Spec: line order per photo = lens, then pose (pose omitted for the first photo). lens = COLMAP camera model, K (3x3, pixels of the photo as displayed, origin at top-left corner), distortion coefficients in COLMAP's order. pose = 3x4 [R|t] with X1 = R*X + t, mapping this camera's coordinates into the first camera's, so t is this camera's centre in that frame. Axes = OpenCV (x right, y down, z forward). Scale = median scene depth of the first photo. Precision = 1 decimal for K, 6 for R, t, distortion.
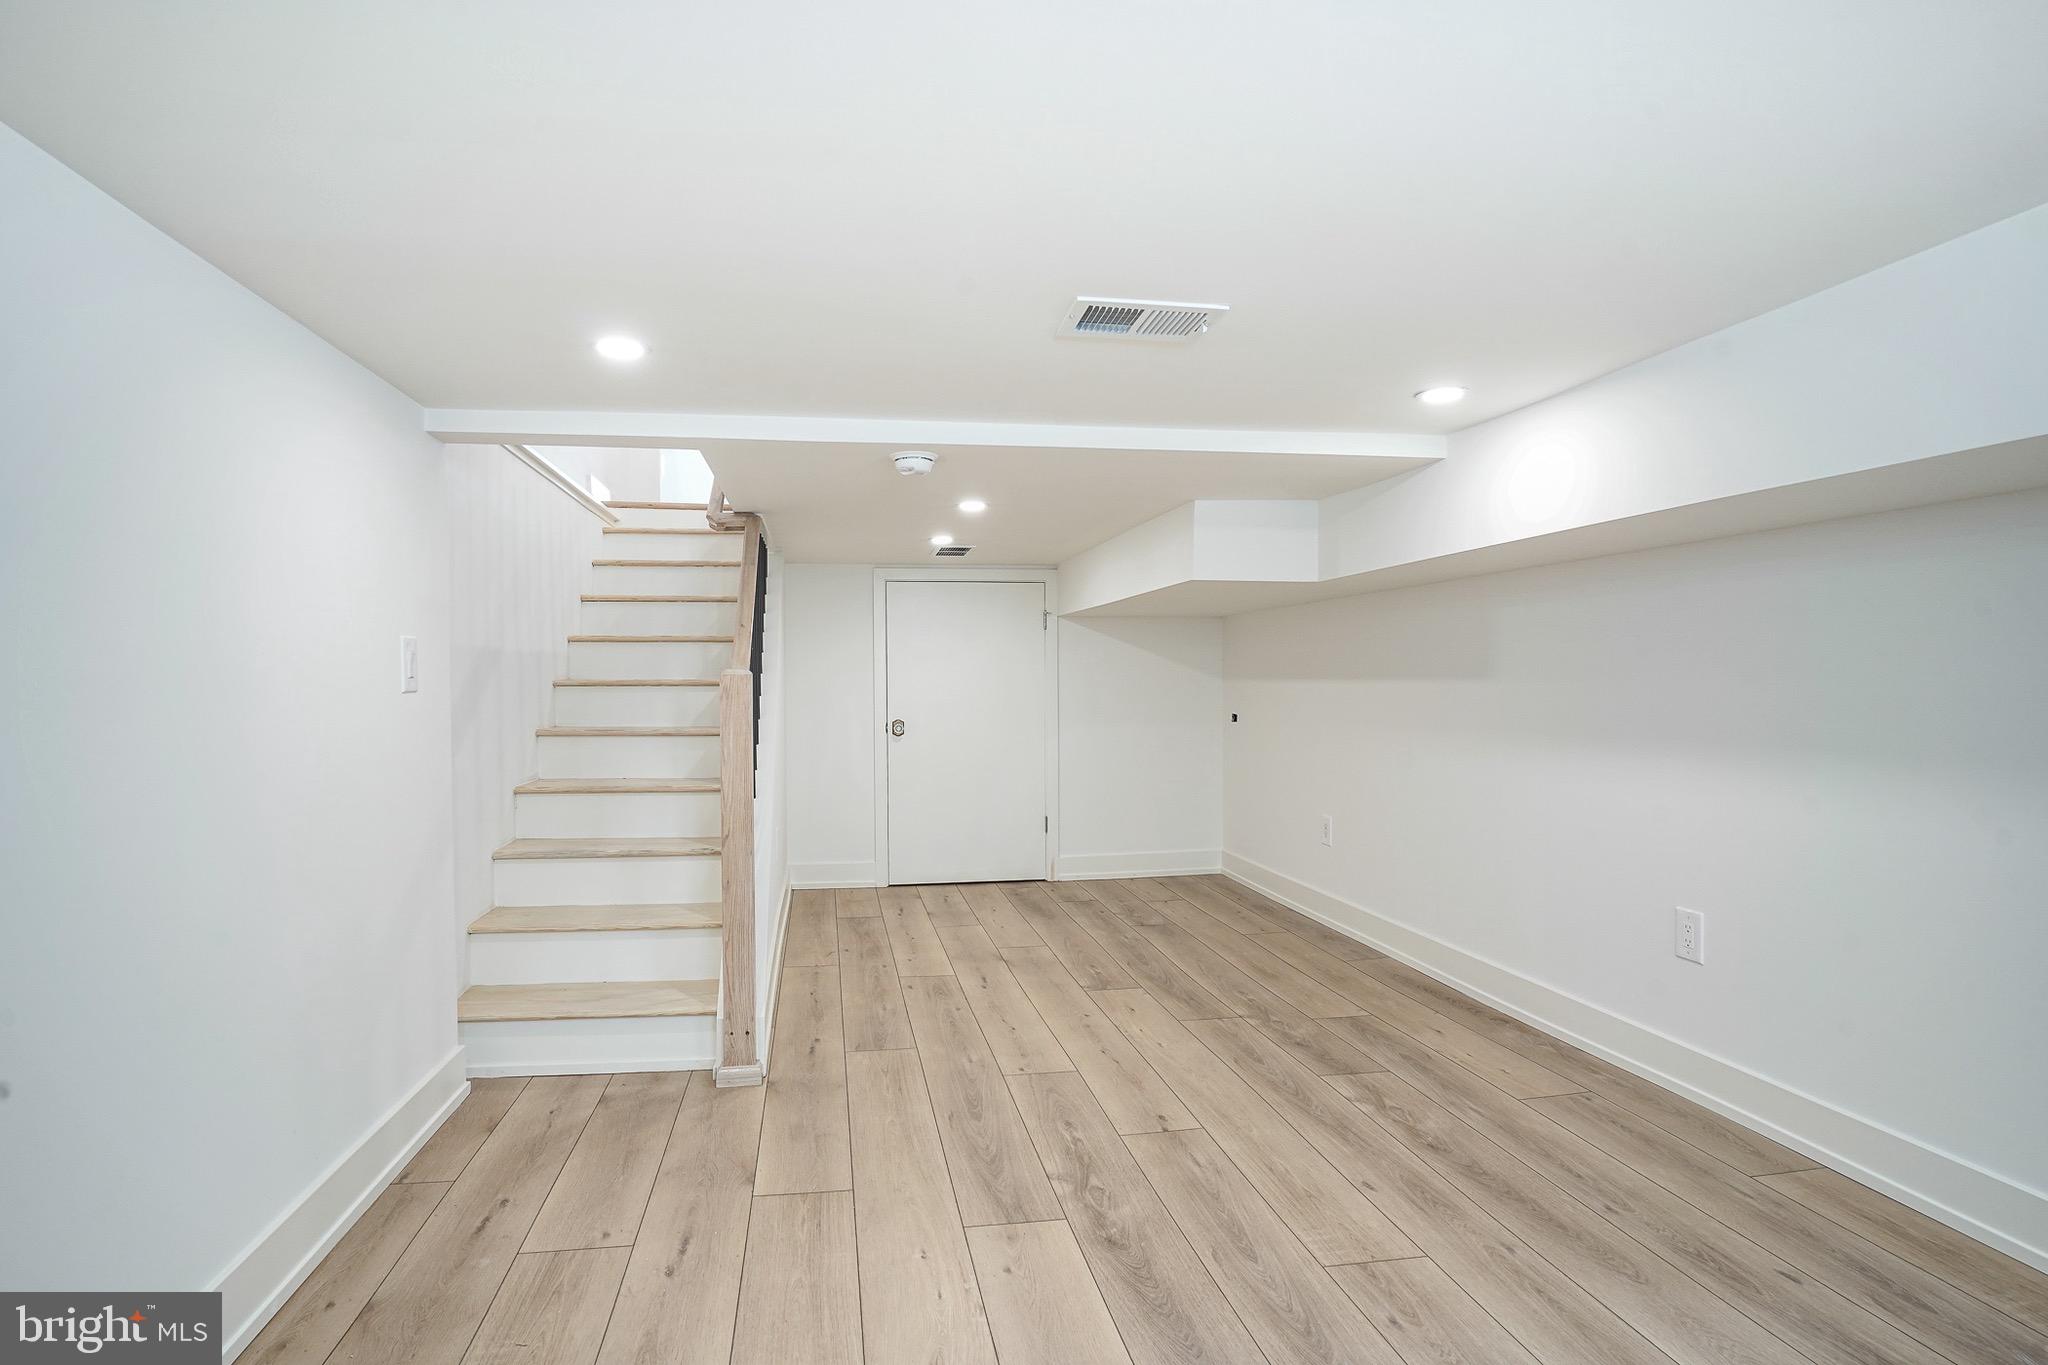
lens RADIAL K [[1005.2, 0, 1057.6], [0, 1005.2, 715.7], [0, 0, 1]] dist [-0.009699, 0.005161]
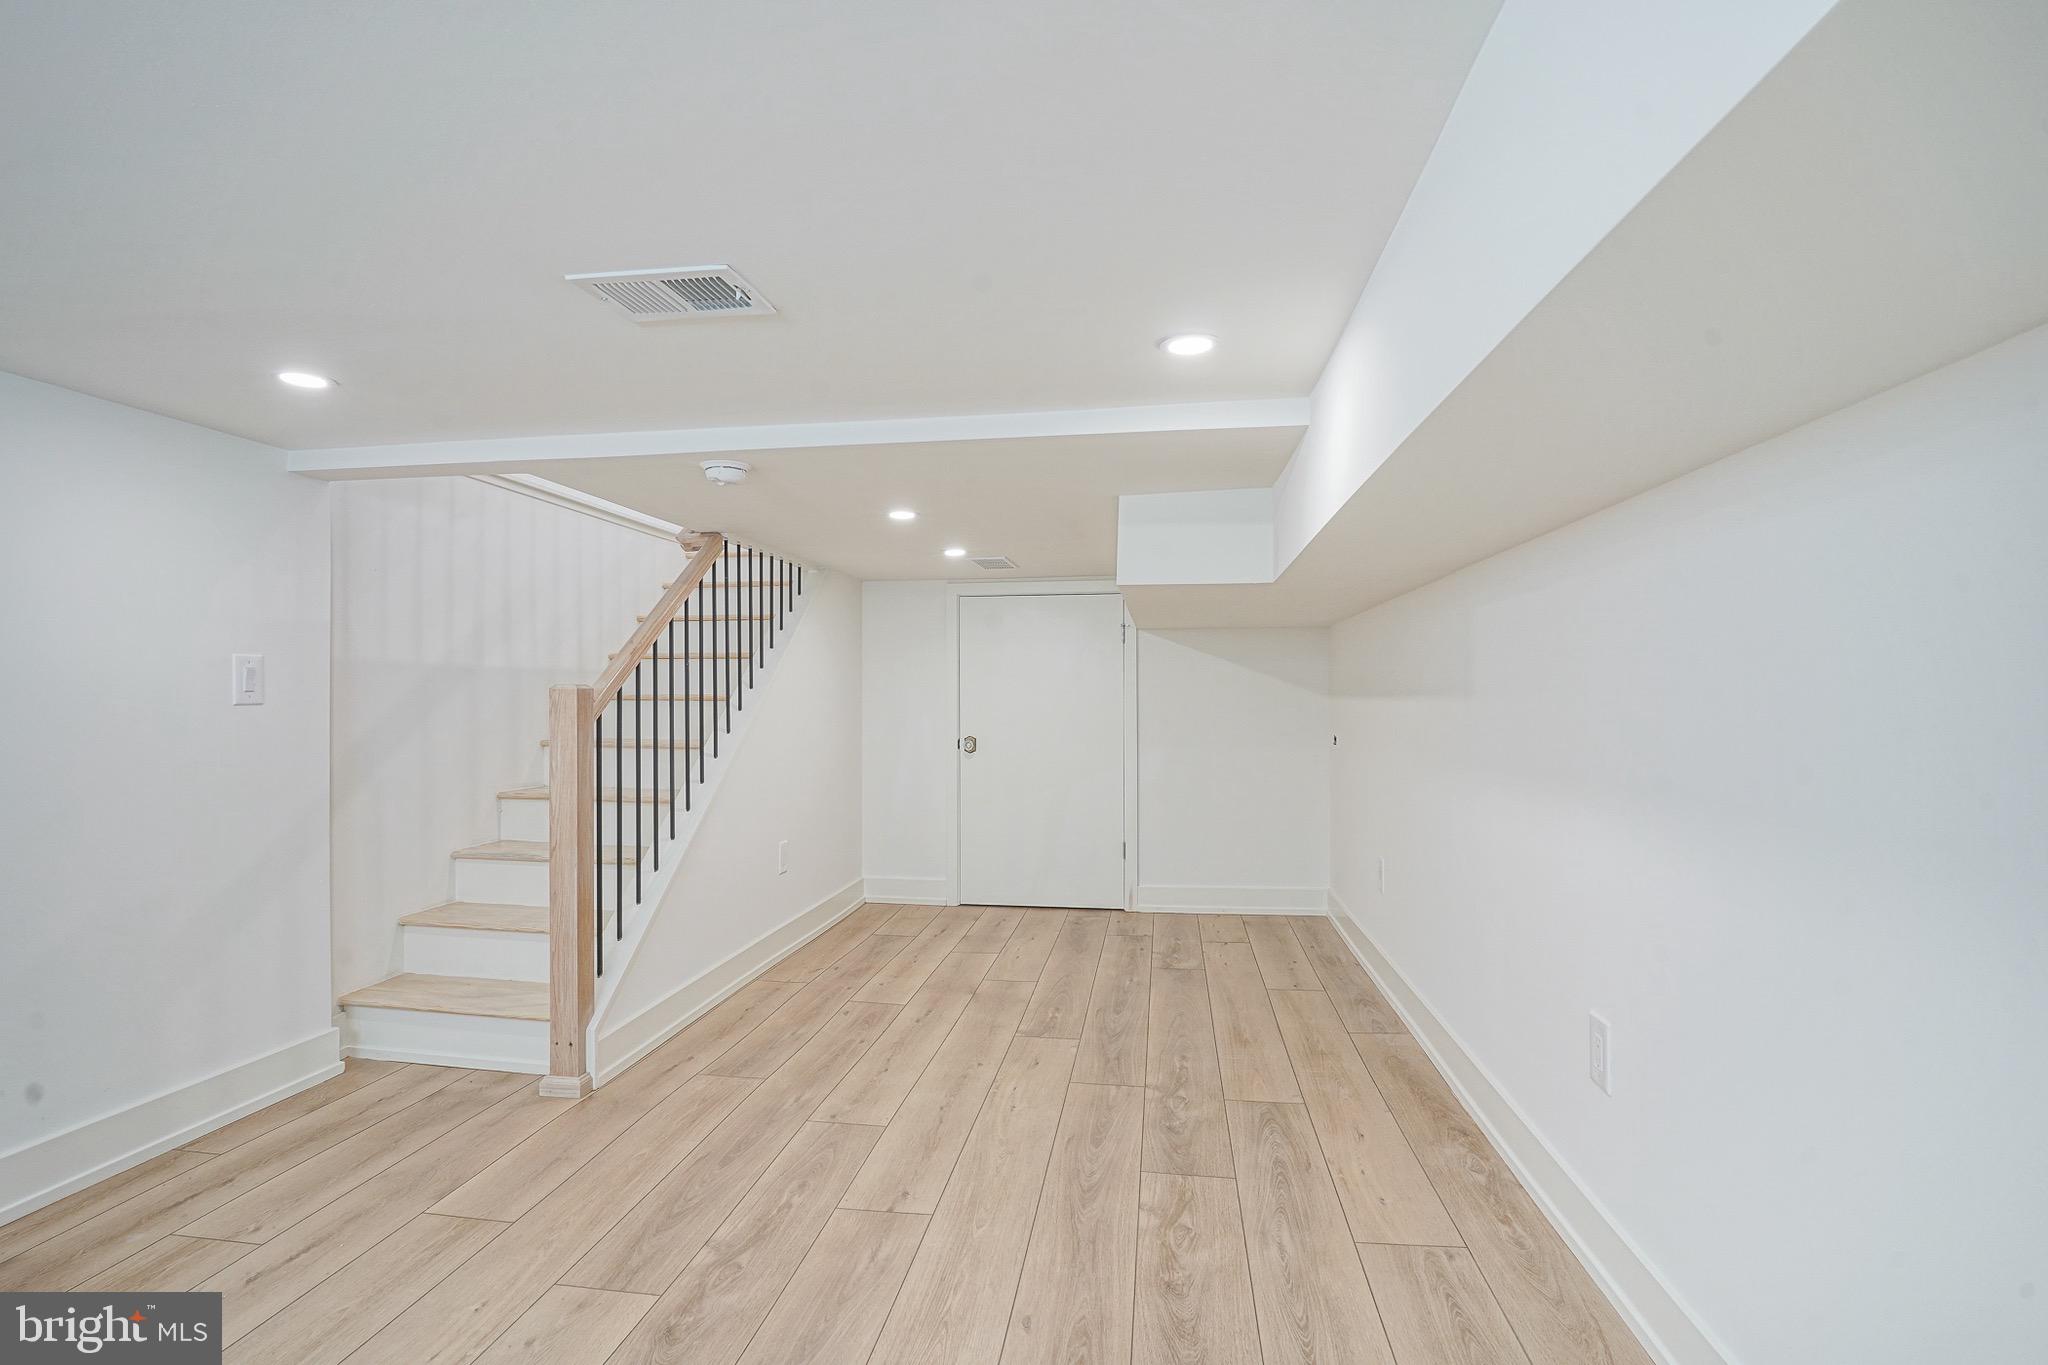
lens RADIAL K [[1005.2, 0, 1081.9], [0, 1005.2, 699.1], [0, 0, 1]] dist [-0.009699, 0.005161]
pose [[0.951378, 0.003604, -0.308006, 0.446660], [-0.013714, 0.999436, -0.030666, -0.006339], [0.307721, 0.033399, 0.950890, 0.171701]]
